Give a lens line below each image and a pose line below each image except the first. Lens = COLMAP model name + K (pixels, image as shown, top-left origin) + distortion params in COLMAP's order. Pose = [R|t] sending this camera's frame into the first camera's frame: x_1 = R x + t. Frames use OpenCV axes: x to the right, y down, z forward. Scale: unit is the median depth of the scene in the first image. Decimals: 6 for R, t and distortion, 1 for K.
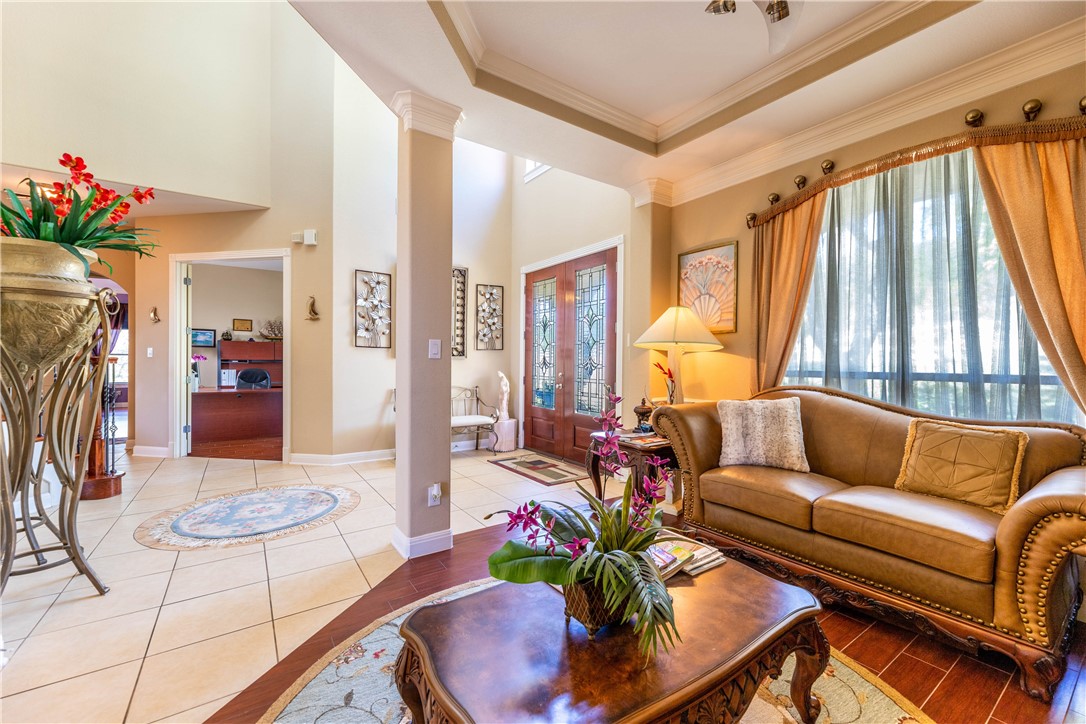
lens RADIAL K [[440.1, 0, 544.9], [0, 440.1, 361.6], [0, 0, 1]] dist [-0.006690, 0.000095]
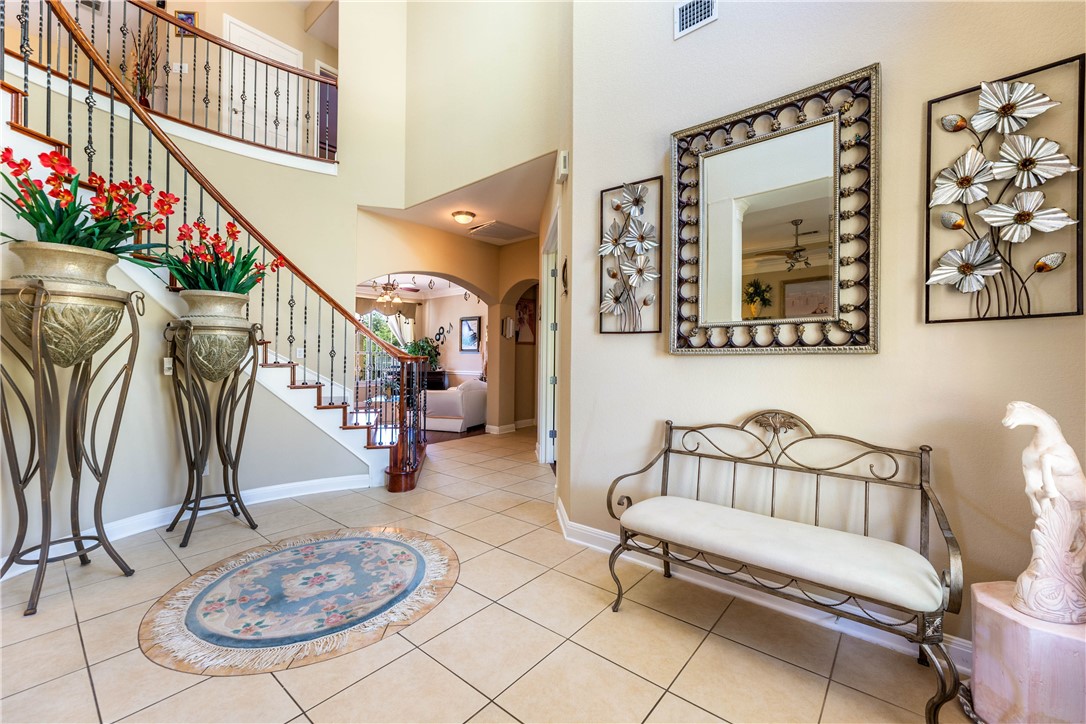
lens RADIAL K [[440.1, 0, 542.3], [0, 440.1, 358.5], [0, 0, 1]] dist [-0.006690, 0.000095]
pose [[0.269980, -0.002565, -0.962863, 0.059191], [-0.003382, 0.999988, -0.003613, -0.001037], [0.962860, 0.004232, 0.269968, 0.690336]]
